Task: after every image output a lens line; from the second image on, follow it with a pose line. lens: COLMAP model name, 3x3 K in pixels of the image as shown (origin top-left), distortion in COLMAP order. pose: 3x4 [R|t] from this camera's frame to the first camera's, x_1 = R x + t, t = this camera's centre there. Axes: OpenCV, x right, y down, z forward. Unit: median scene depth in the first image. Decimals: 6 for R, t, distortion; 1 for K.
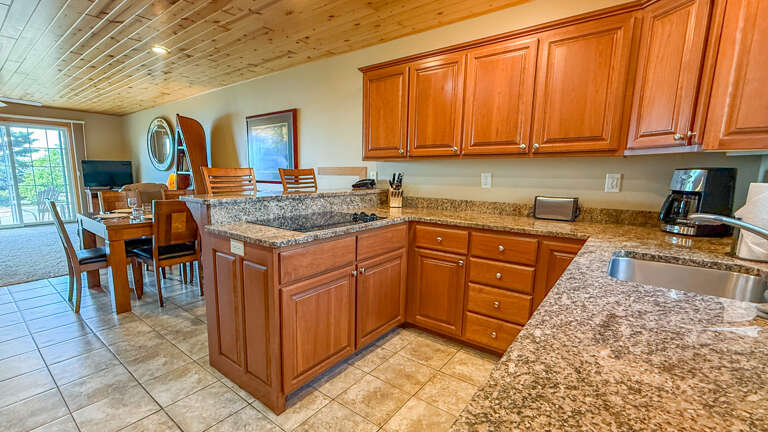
lens RADIAL K [[310.7, 0, 381.4], [0, 310.7, 214.4], [0, 0, 1]] dist [-0.000600, -0.000162]
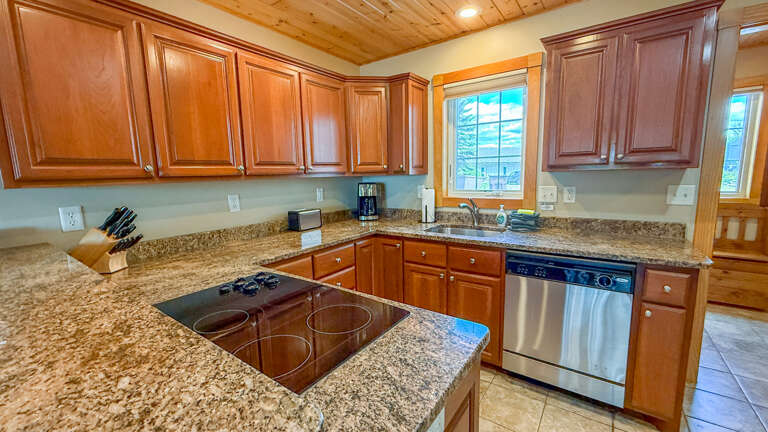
lens RADIAL K [[310.7, 0, 381.4], [0, 310.7, 214.4], [0, 0, 1]] dist [-0.000600, -0.000162]
pose [[0.002889, -0.145144, 0.989406, -0.545567], [0.153130, 0.977806, 0.142995, -0.147492], [-0.988202, 0.151095, 0.025051, 0.620866]]
